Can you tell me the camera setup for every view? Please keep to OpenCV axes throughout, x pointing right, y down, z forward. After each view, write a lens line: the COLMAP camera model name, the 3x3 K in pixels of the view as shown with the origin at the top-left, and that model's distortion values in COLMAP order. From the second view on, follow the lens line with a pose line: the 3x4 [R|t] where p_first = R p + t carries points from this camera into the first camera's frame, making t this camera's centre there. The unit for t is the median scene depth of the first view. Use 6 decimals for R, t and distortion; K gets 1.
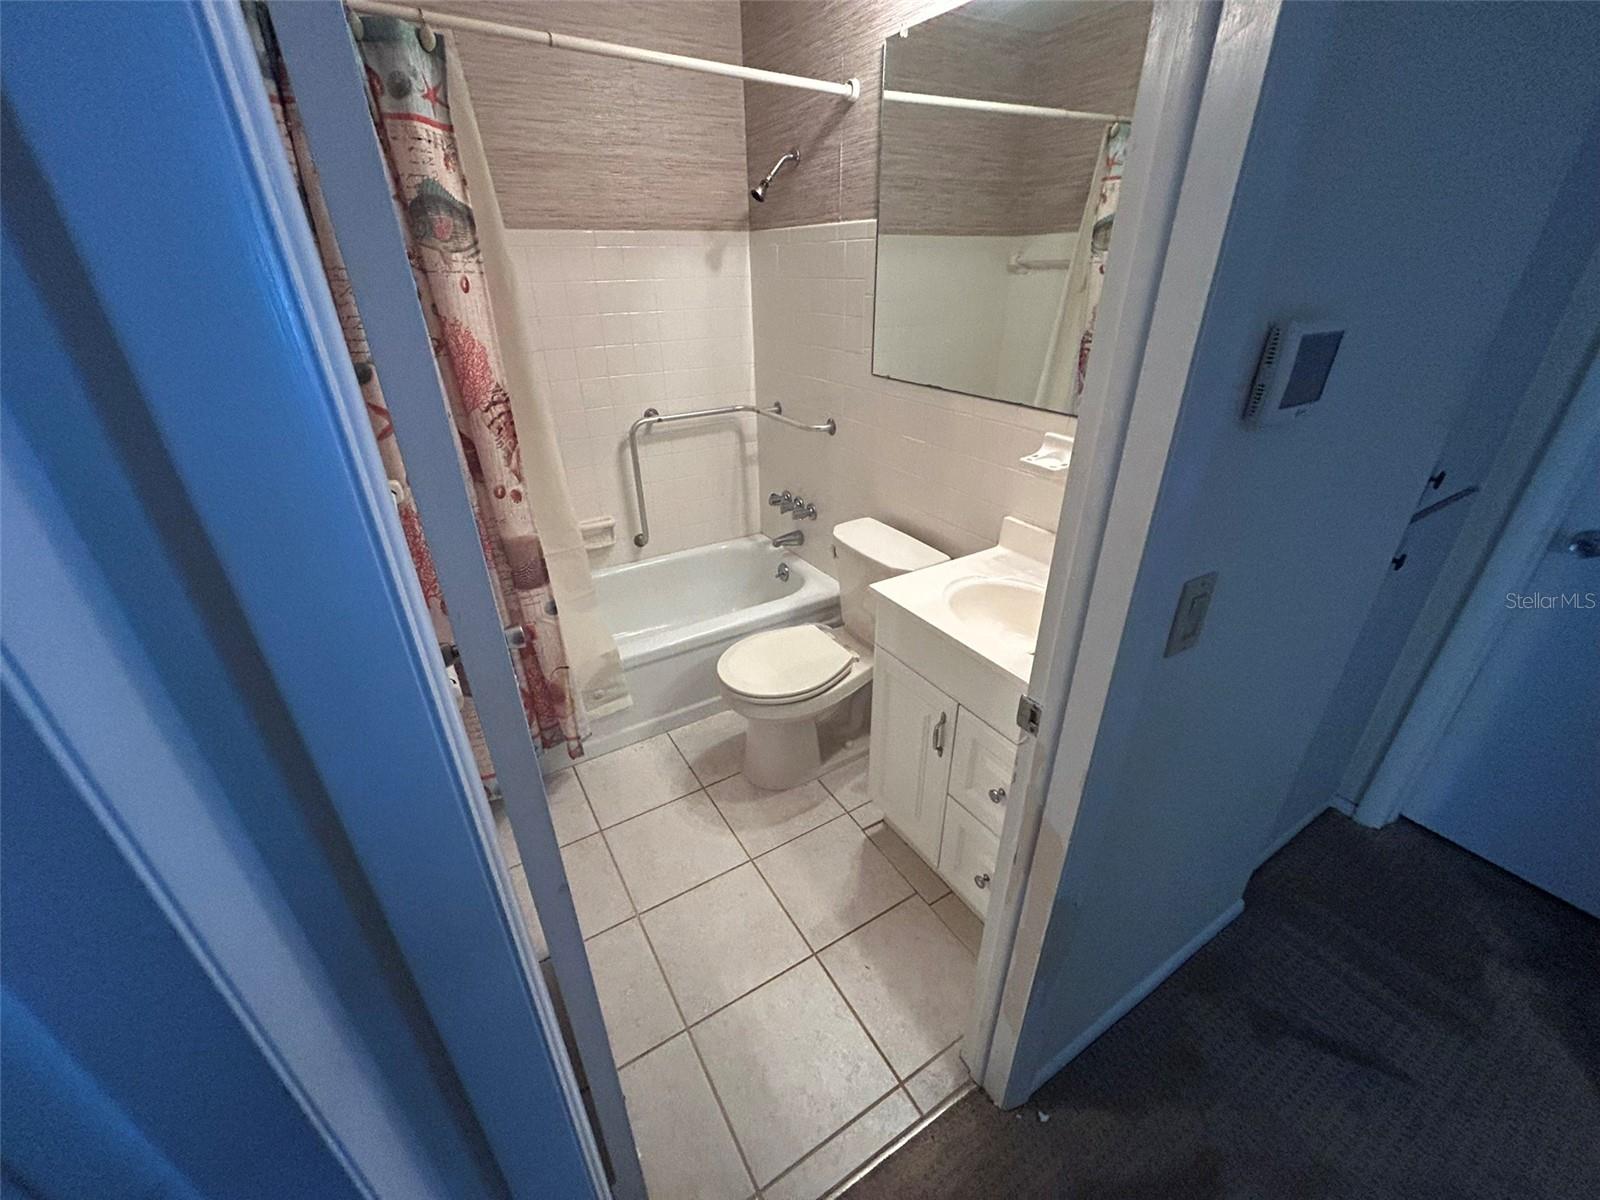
lens RADIAL K [[648.7, 0, 796.7], [0, 648.7, 599.6], [0, 0, 1]] dist [-0.024834, 0.020529]
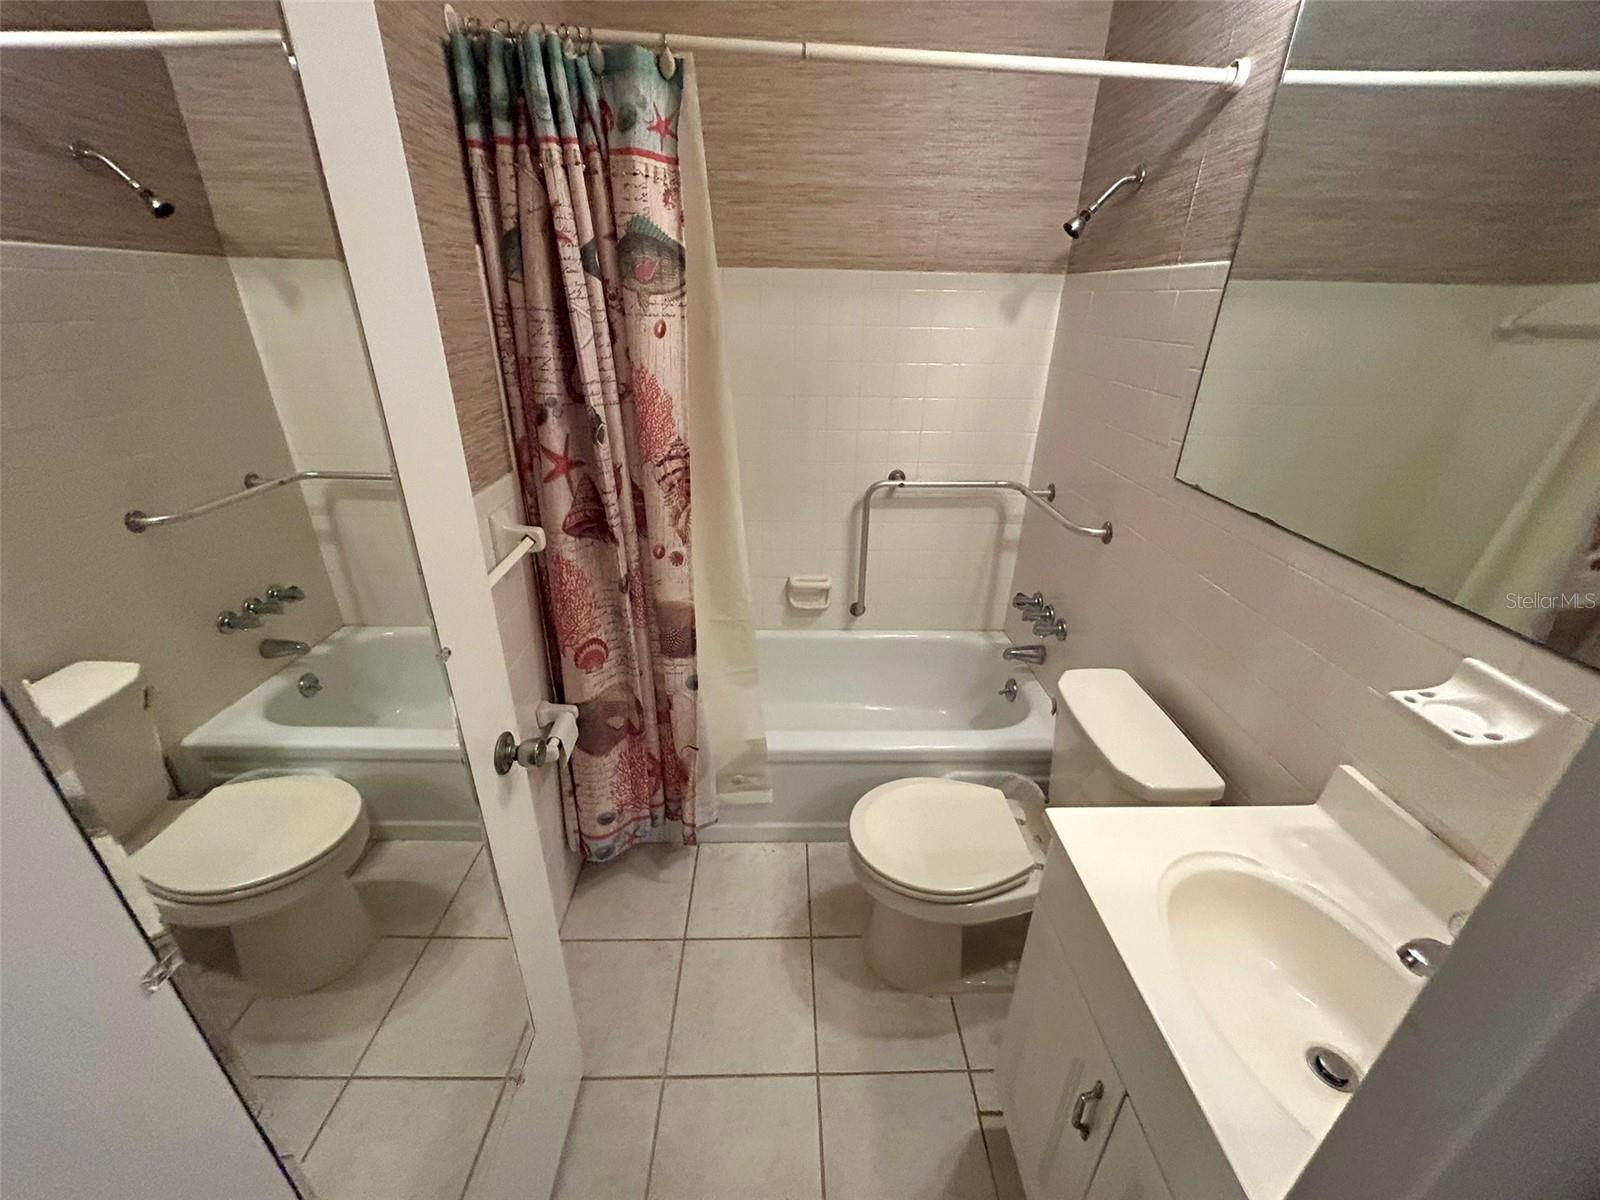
lens RADIAL K [[642.9, 0, 799.1], [0, 642.9, 597.6], [0, 0, 1]] dist [0.002941, 0.000187]
pose [[0.869793, 0.233137, -0.434866, 0.102771], [-0.253075, 0.967367, 0.012432, -0.139278], [0.423573, 0.099240, 0.900410, 0.229784]]
